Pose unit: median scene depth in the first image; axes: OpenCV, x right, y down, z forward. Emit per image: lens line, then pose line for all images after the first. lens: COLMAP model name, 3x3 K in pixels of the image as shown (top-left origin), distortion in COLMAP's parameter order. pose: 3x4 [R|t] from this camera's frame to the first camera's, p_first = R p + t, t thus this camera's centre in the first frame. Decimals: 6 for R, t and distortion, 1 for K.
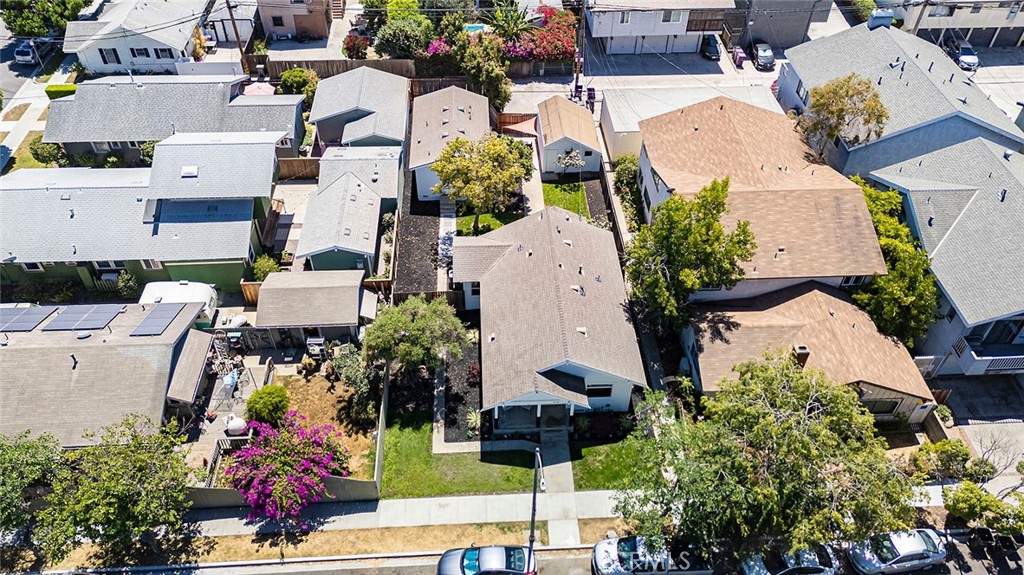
lens RADIAL K [[745.6, 0, 512.0], [0, 745.6, 287.5], [0, 0, 1]] dist [0.064700, -0.079574]
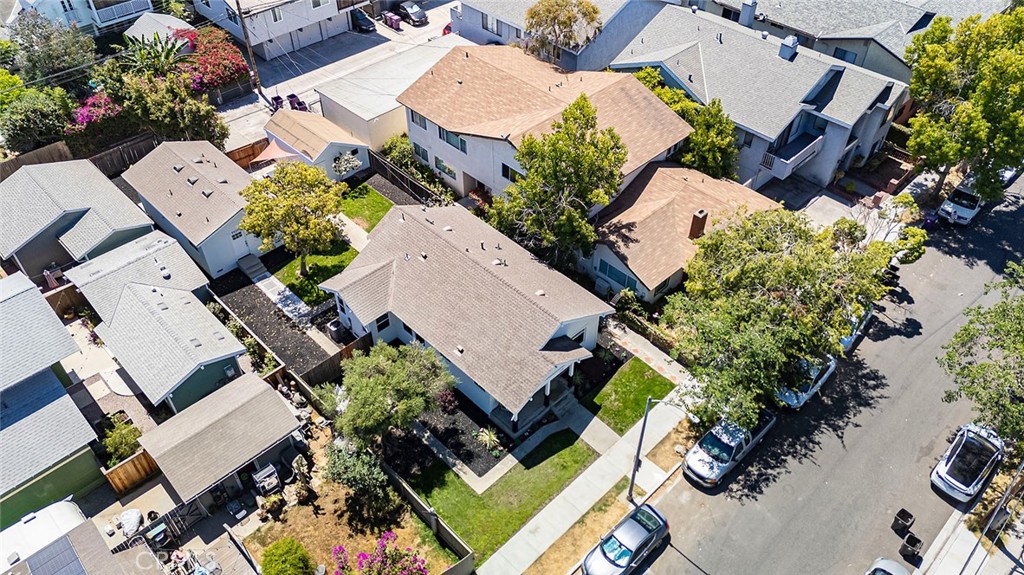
lens RADIAL K [[745.6, 0, 512.0], [0, 745.6, 287.5], [0, 0, 1]] dist [0.064700, -0.079574]
pose [[0.751427, -0.461778, 0.471295, -0.310554], [0.461970, 0.878198, 0.123905, -0.068525], [-0.471106, 0.124618, 0.873229, 0.148732]]
